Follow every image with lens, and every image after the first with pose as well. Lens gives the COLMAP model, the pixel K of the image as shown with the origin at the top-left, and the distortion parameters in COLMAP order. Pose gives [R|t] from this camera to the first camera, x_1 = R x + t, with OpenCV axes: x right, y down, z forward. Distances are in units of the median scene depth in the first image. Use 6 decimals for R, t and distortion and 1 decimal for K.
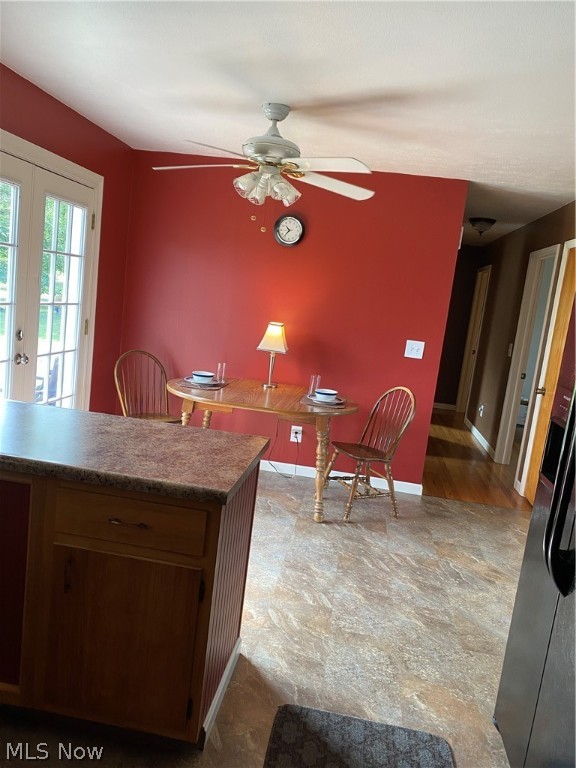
lens RADIAL K [[583.7, 0, 293.1], [0, 583.7, 387.4], [0, 0, 1]] dist [0.026306, -0.047429]
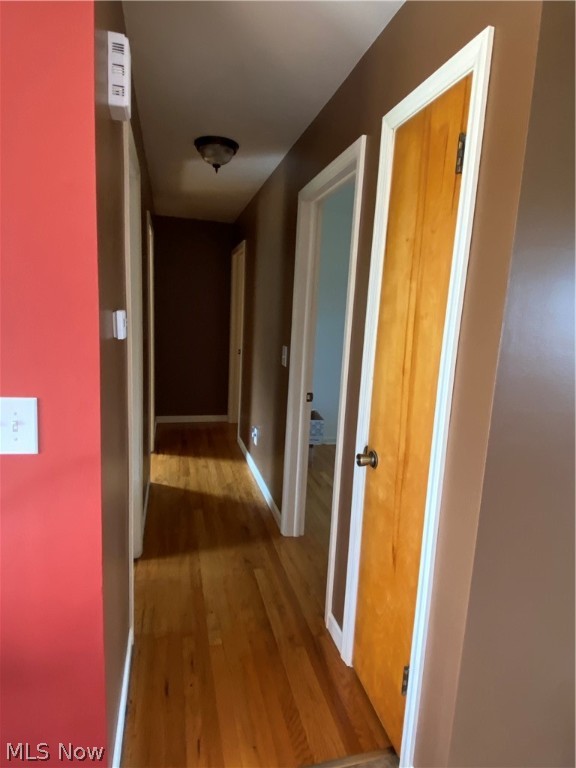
lens RADIAL K [[433.6, 0, 288.0], [0, 433.6, 384.0], [0, 0, 1]] dist [0.075850, -0.092862]
pose [[0.922275, -0.129429, 0.364221, 0.194227], [0.115334, 0.991495, 0.060289, -0.061003], [-0.368926, -0.013596, 0.929359, 0.547926]]
